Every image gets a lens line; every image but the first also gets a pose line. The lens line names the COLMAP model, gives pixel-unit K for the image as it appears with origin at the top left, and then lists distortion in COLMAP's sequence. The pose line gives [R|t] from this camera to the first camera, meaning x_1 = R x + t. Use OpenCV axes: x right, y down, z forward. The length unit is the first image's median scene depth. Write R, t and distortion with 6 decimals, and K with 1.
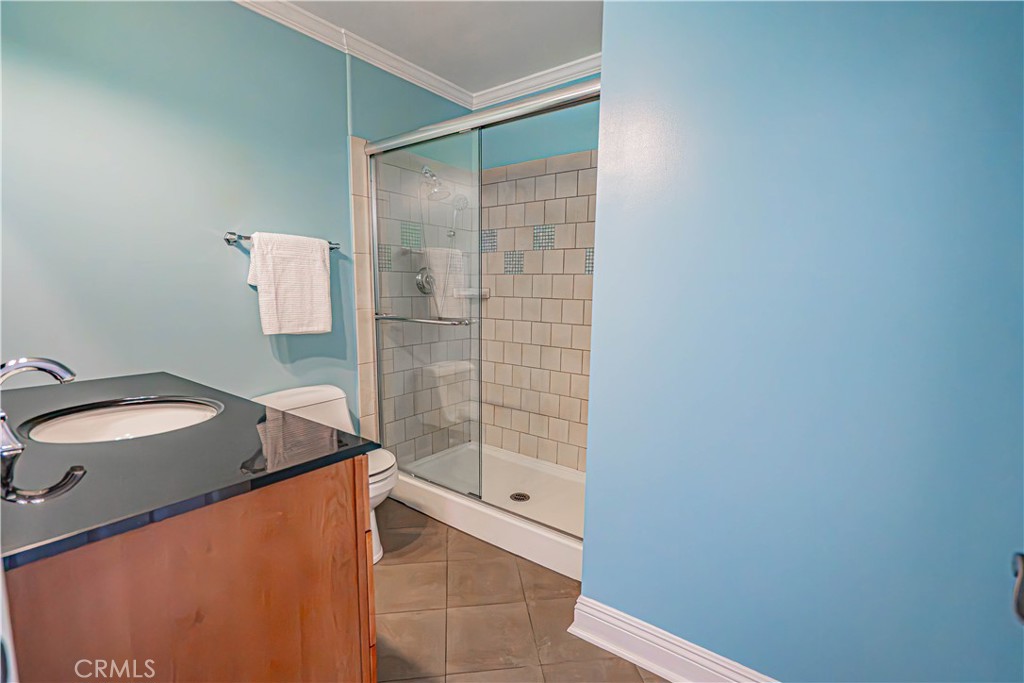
lens RADIAL K [[468.7, 0, 513.7], [0, 468.7, 345.7], [0, 0, 1]] dist [-0.002251, 0.000243]
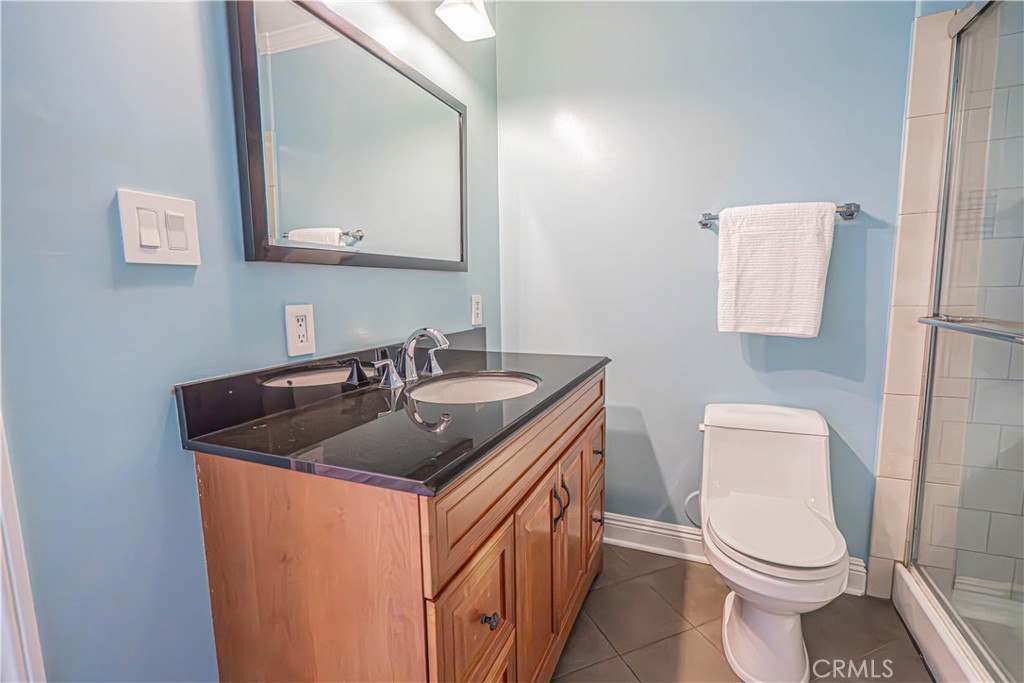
lens RADIAL K [[460.9, 0, 512.3], [0, 460.9, 344.8], [0, 0, 1]] dist [-0.000668, 0.000371]
pose [[0.232822, 0.110253, -0.966249, 0.136186], [-0.103601, 0.990711, 0.088081, -0.026931], [0.966985, 0.079597, 0.242082, 0.348156]]
